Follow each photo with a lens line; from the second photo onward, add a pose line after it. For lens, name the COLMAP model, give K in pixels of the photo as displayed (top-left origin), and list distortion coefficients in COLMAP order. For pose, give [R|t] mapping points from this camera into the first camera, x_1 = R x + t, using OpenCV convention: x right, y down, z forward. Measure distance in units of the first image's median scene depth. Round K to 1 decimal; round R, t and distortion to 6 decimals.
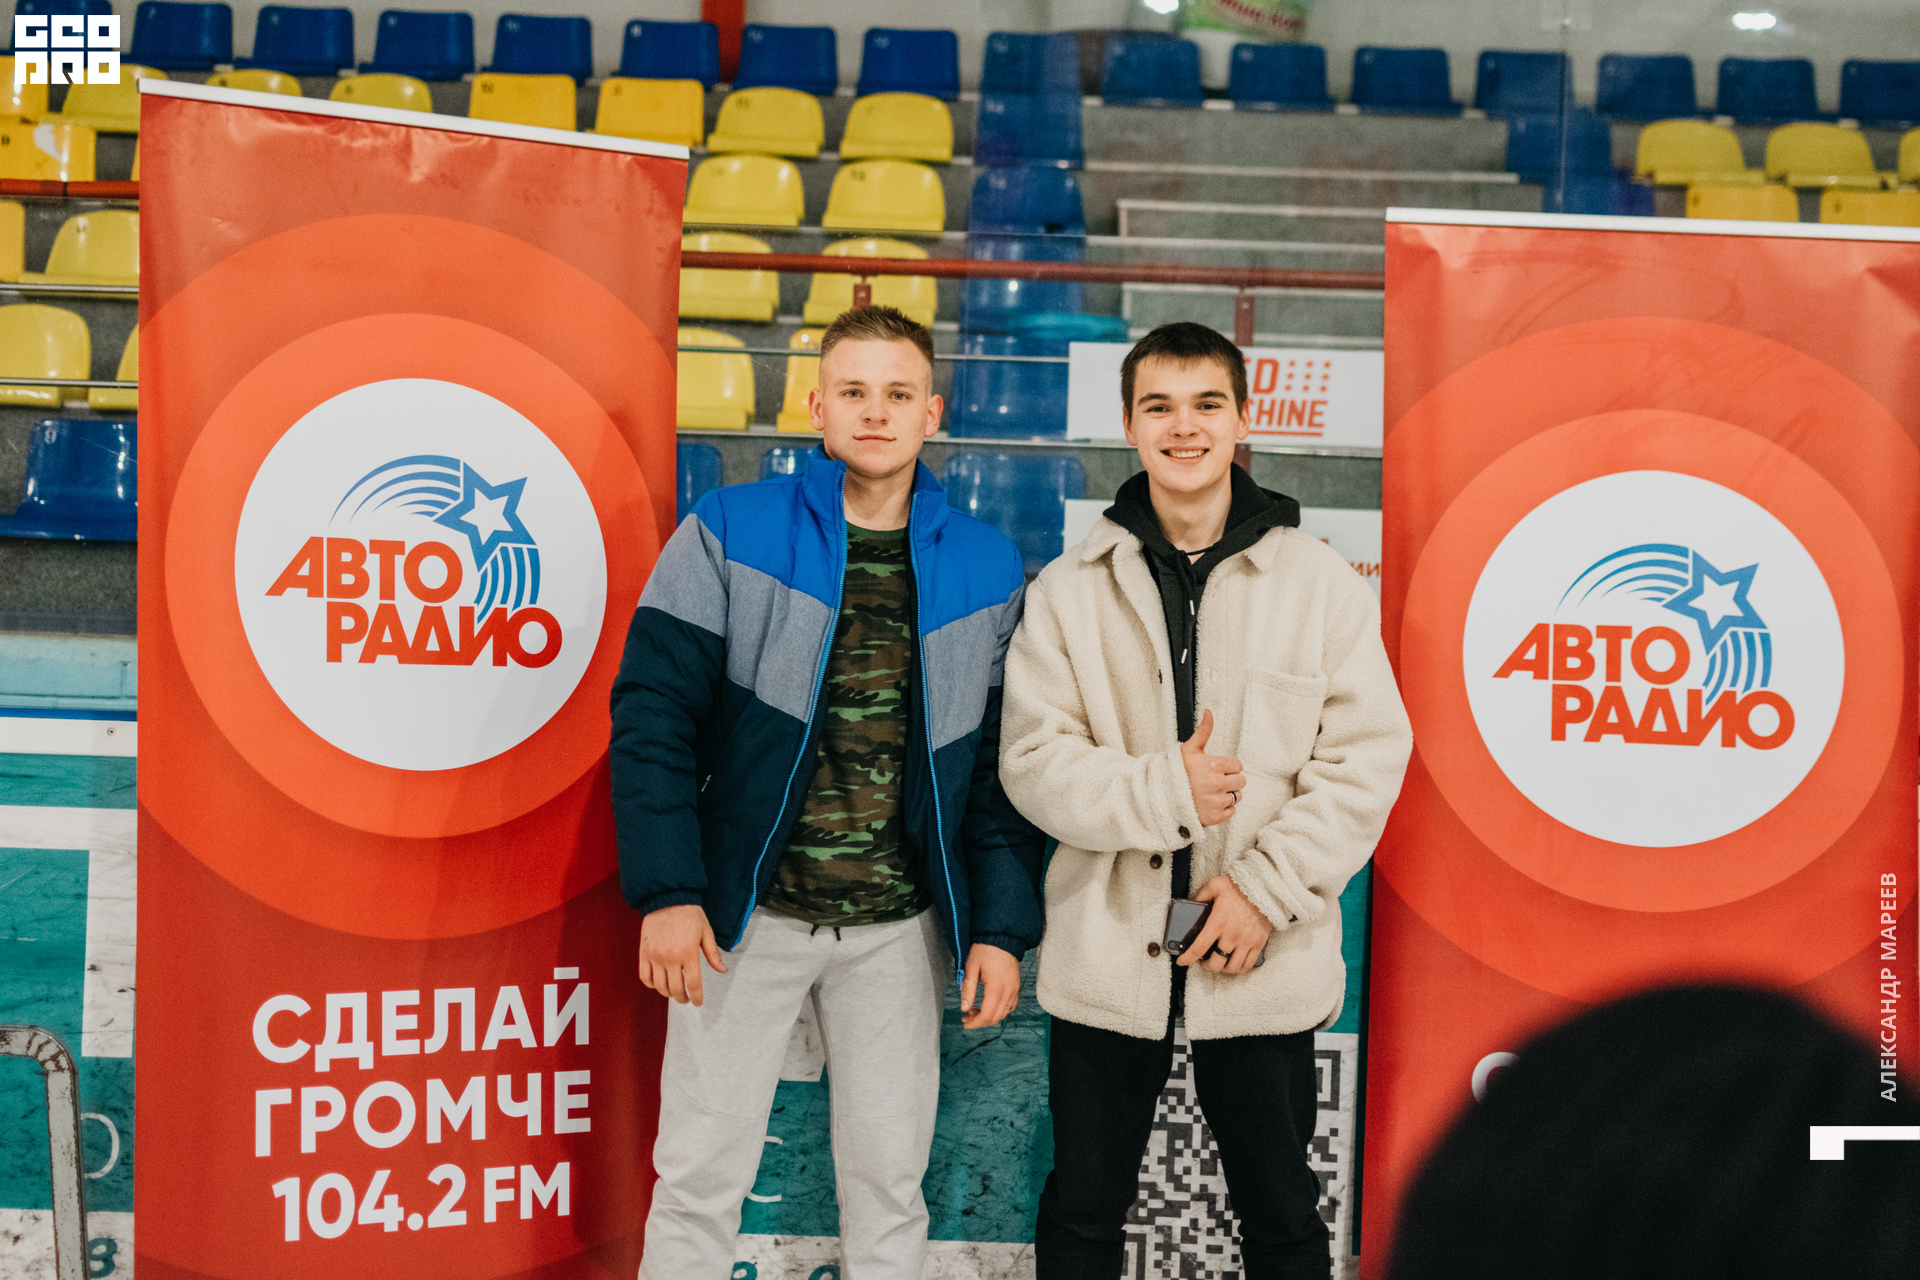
lens RADIAL K [[2872.2, 0, 969.2], [0, 2872.2, 654.5], [0, 0, 1]] dist [0.015342, 0.000000]
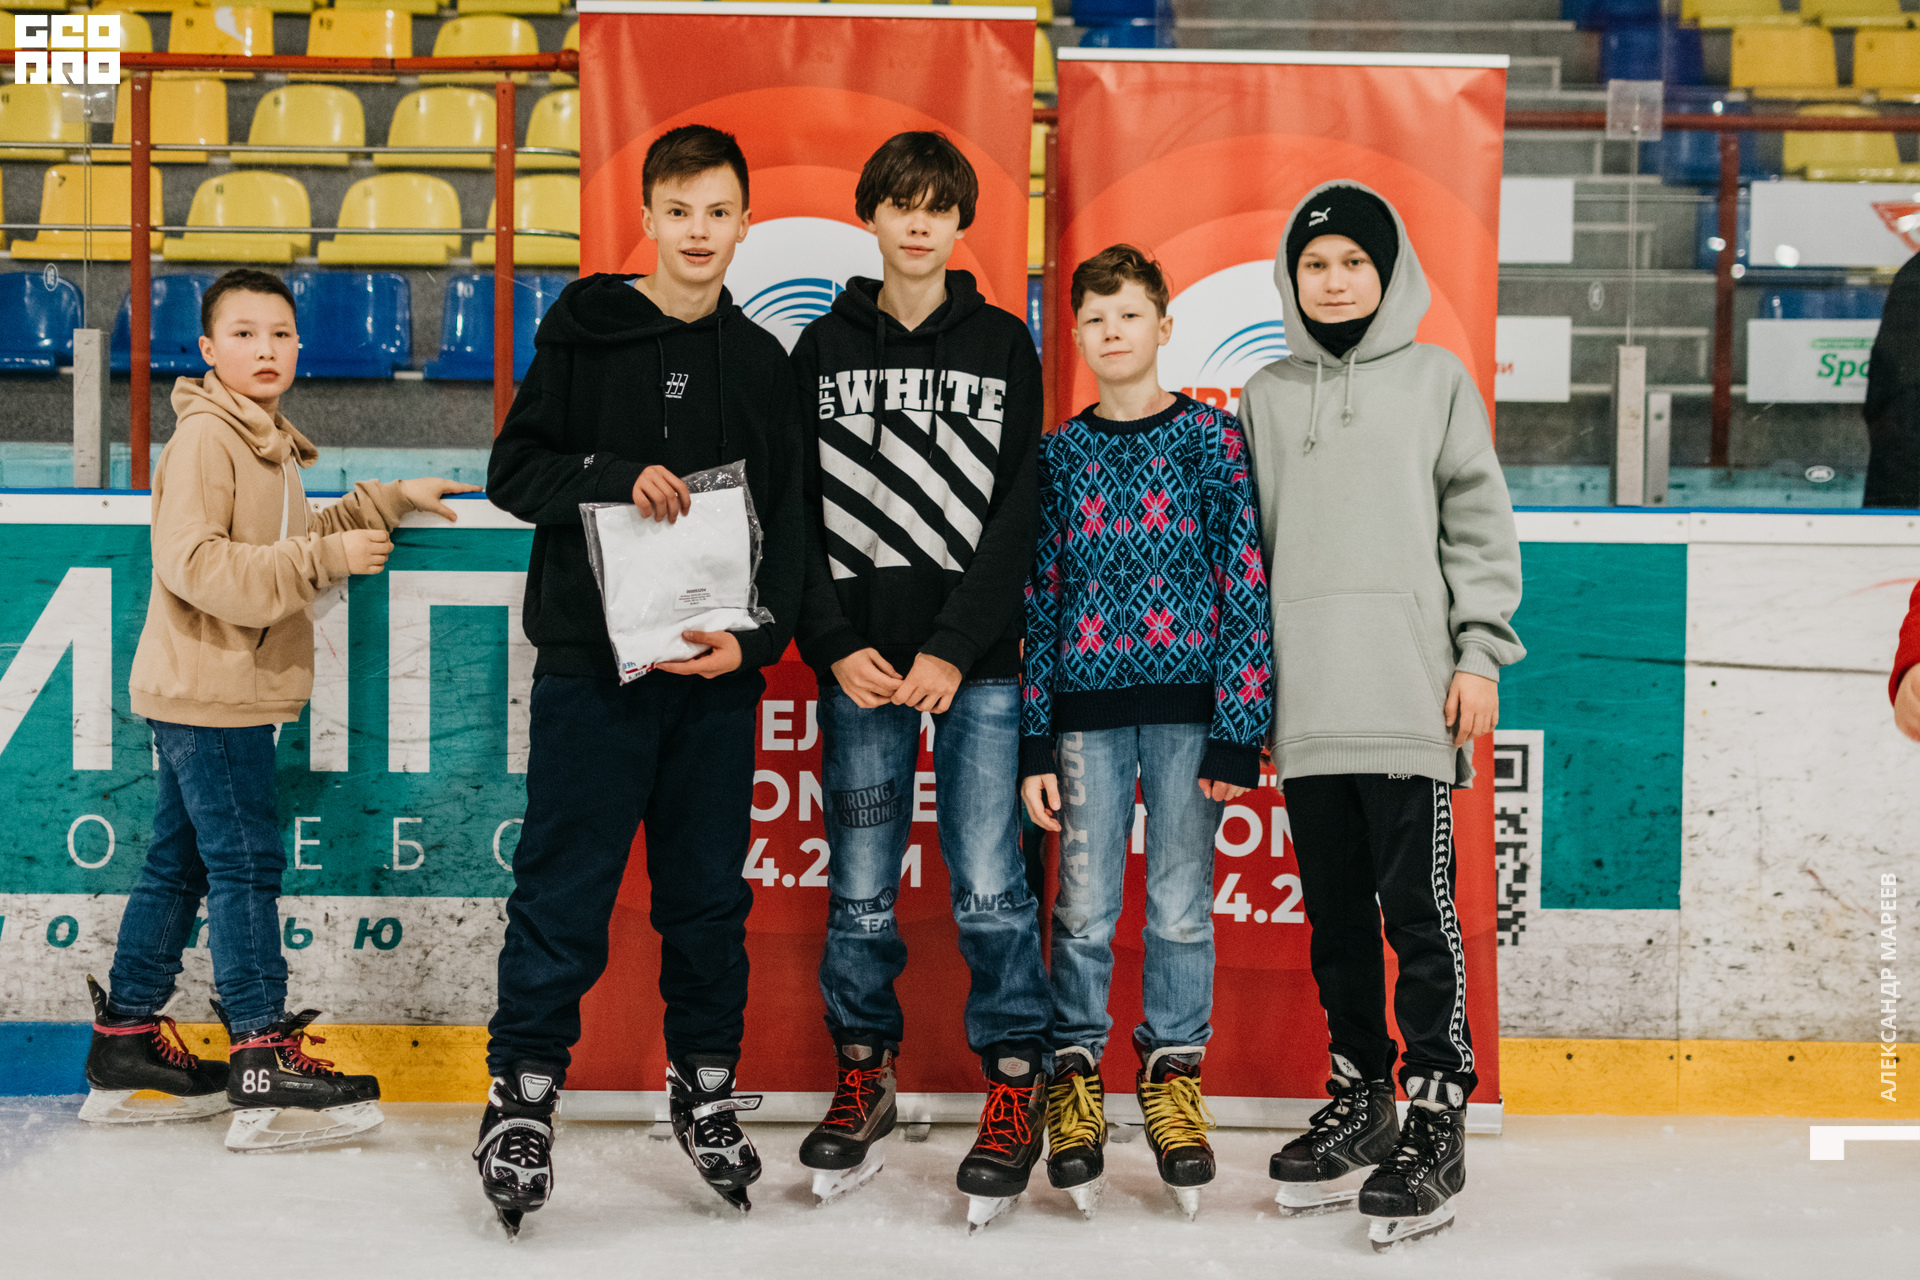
lens RADIAL K [[2872.2, 0, 962.4], [0, 2872.2, 641.8], [0, 0, 1]] dist [0.015342, 0.000000]
pose [[0.999746, -0.022505, 0.001061, -0.053931], [0.022436, 0.998785, 0.043865, 0.015856], [-0.002047, -0.043830, 0.999037, -0.109220]]
